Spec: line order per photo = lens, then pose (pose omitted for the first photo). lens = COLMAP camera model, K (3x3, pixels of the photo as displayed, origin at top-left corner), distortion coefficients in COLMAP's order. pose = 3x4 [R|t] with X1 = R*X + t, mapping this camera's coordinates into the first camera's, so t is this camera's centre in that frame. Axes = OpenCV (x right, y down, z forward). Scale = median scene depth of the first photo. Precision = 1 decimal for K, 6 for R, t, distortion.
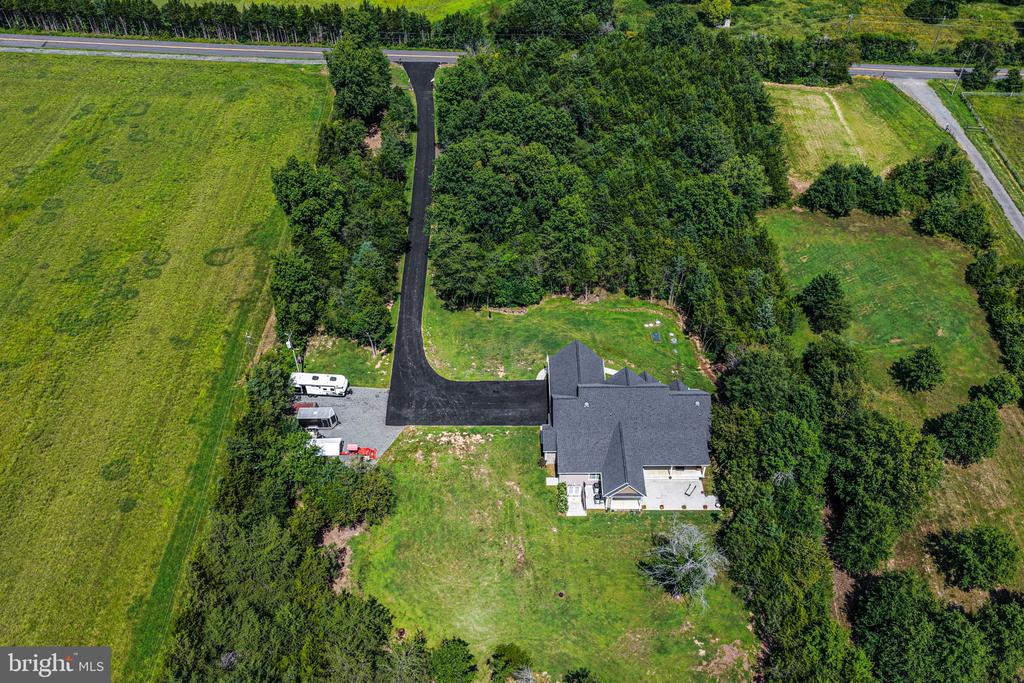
lens RADIAL K [[874.0, 0, 508.9], [0, 874.0, 350.7], [0, 0, 1]] dist [0.003248, 0.014097]
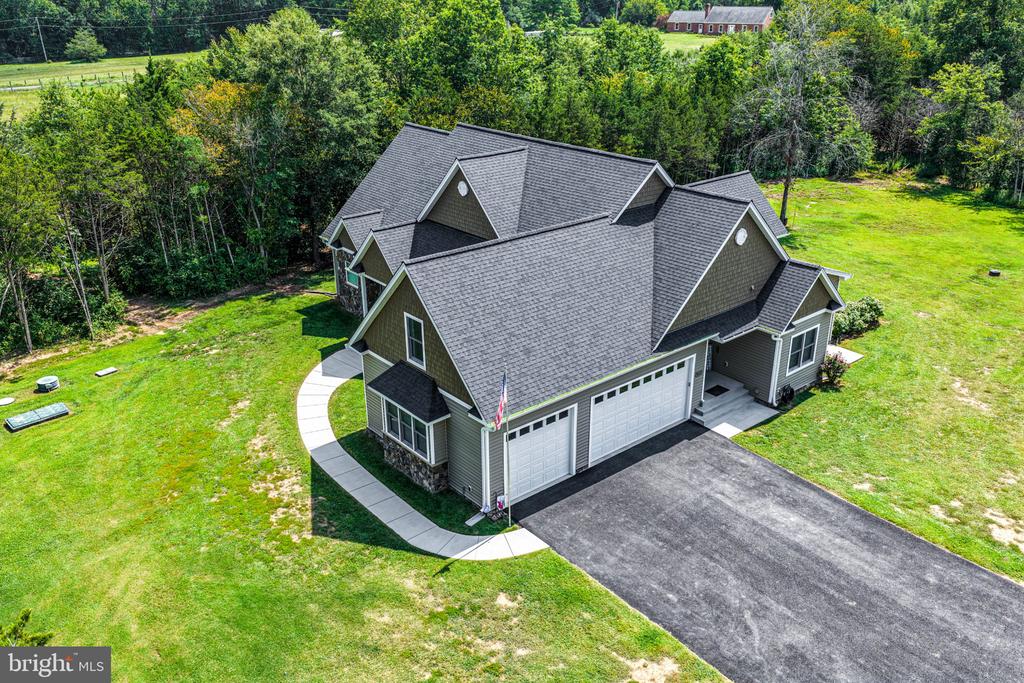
lens RADIAL K [[855.4, 0, 512.0], [0, 855.4, 341.5], [0, 0, 1]] dist [-0.005117, 0.024573]
pose [[-0.645063, -0.287638, 0.707925, -0.090844], [0.538879, 0.485600, 0.688333, -0.132204], [-0.541759, 0.825504, -0.158241, 1.047007]]
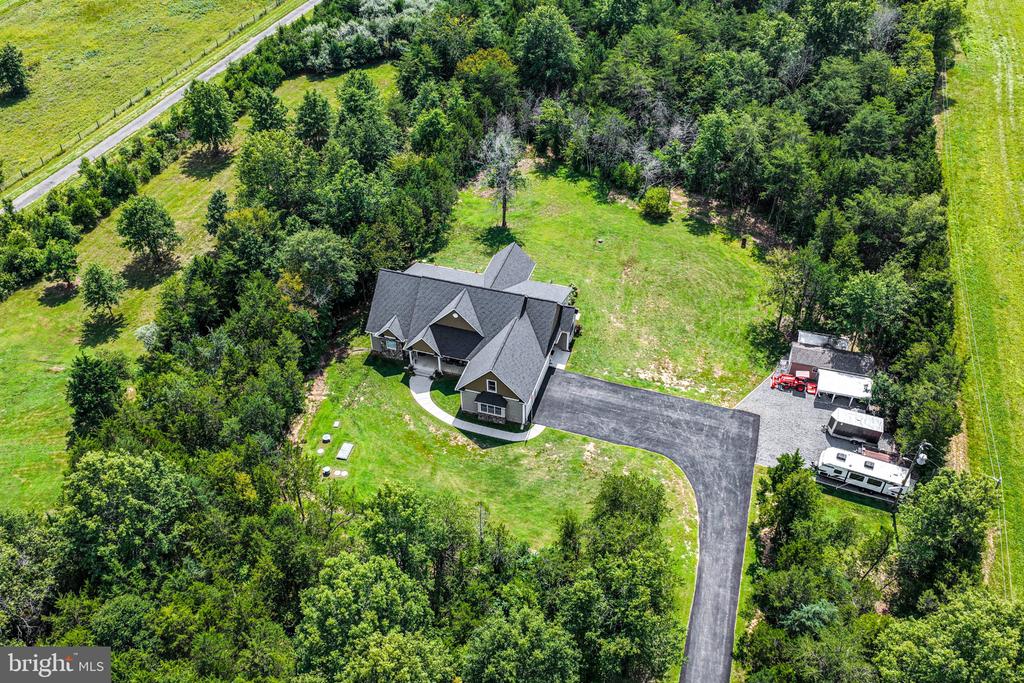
lens RADIAL K [[874.0, 0, 508.9], [0, 874.0, 350.7], [0, 0, 1]] dist [0.003248, 0.014097]
pose [[-0.954362, -0.182597, 0.236327, -0.102528], [0.220511, 0.102838, 0.969948, -0.705813], [-0.201413, 0.977795, -0.057880, 1.036435]]
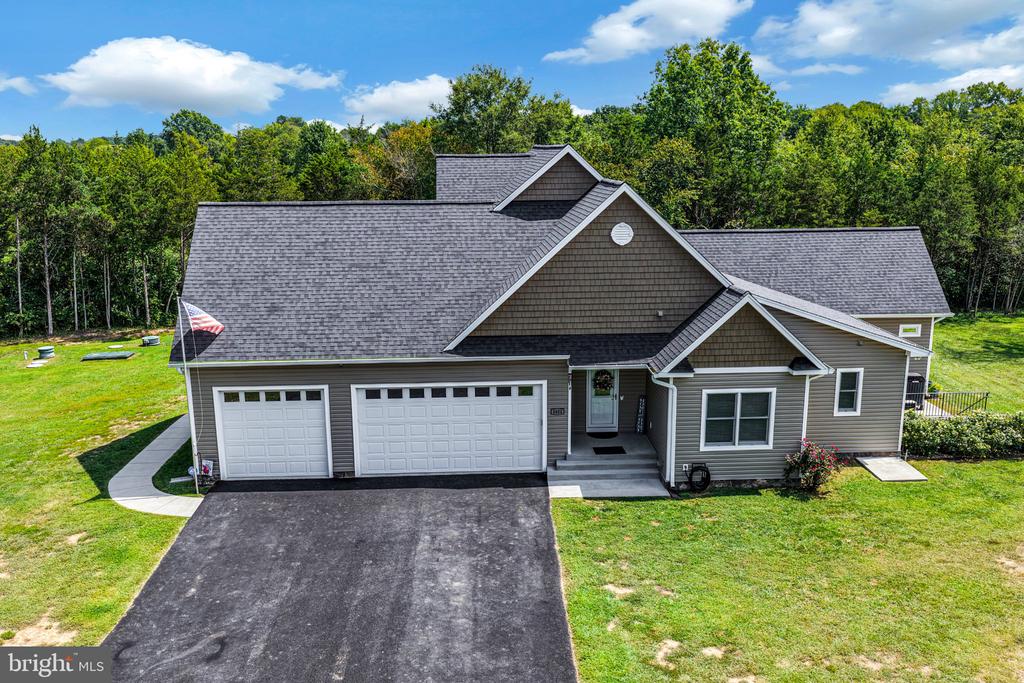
lens RADIAL K [[874.0, 0, 508.9], [0, 874.0, 350.7], [0, 0, 1]] dist [0.003248, 0.014097]
pose [[-0.053183, -0.213863, 0.975415, -0.136867], [0.699649, 0.688979, 0.189209, 0.023431], [-0.712505, 0.692510, 0.112987, 0.960773]]
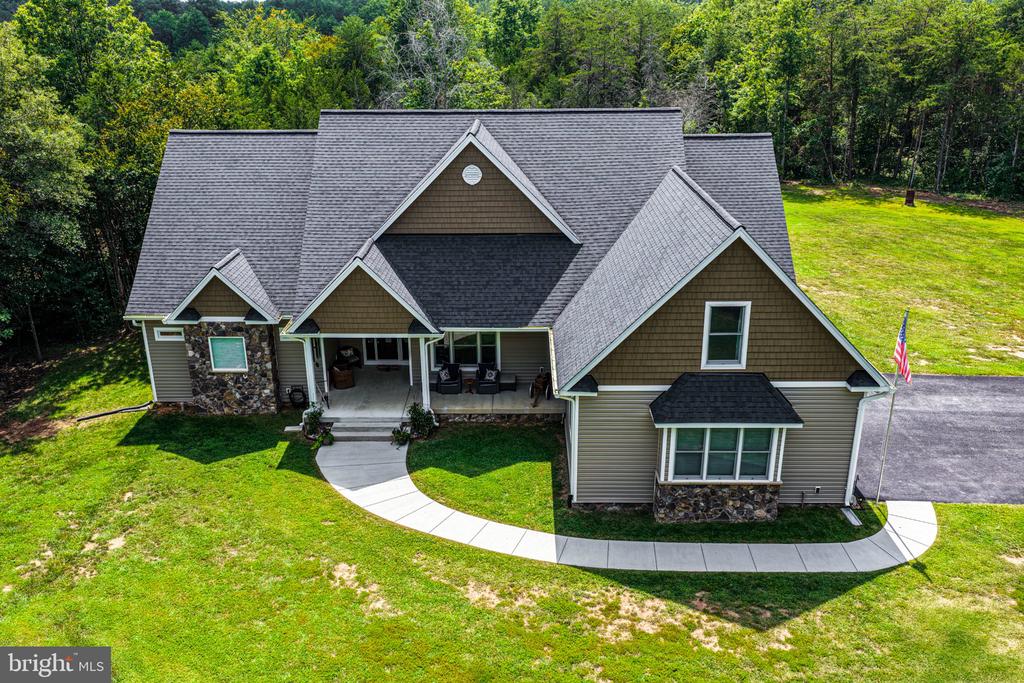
lens RADIAL K [[855.4, 0, 512.0], [0, 855.4, 341.5], [0, 0, 1]] dist [-0.005117, 0.024573]
pose [[-0.999702, 0.012955, 0.020706, 0.116136], [0.024282, 0.435722, 0.899754, -0.143246], [0.002635, 0.899988, -0.435906, 1.097927]]
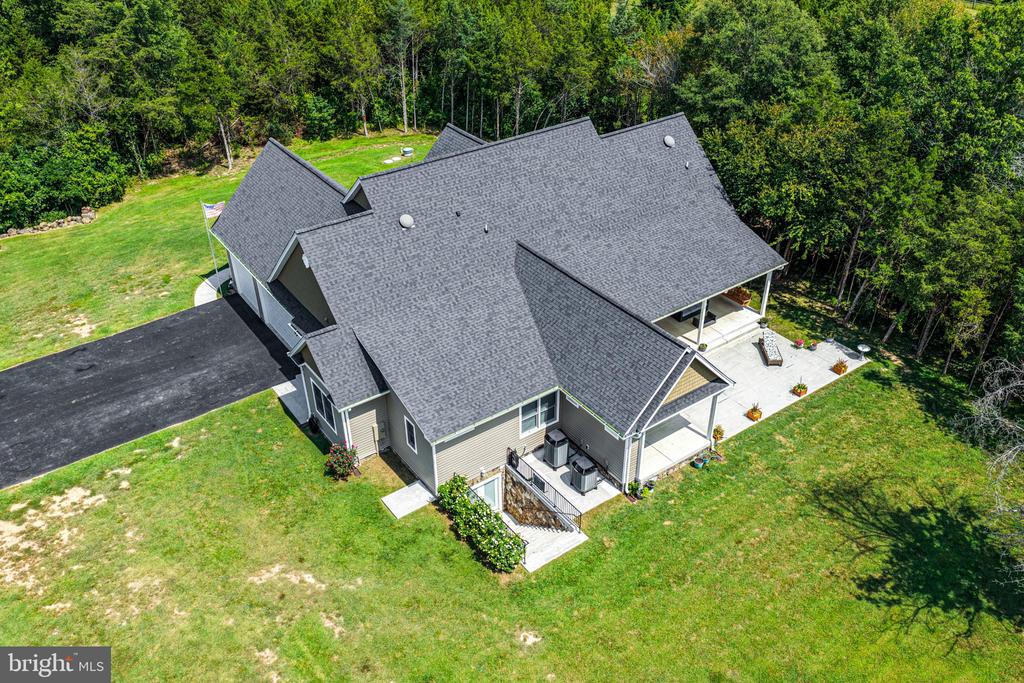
lens RADIAL K [[855.4, 0, 512.0], [0, 855.4, 341.5], [0, 0, 1]] dist [-0.005117, 0.024573]
pose [[0.813207, -0.323915, 0.483502, -0.037240], [0.409886, 0.908558, -0.080717, 0.131054], [-0.413144, 0.263821, 0.871614, 0.689309]]
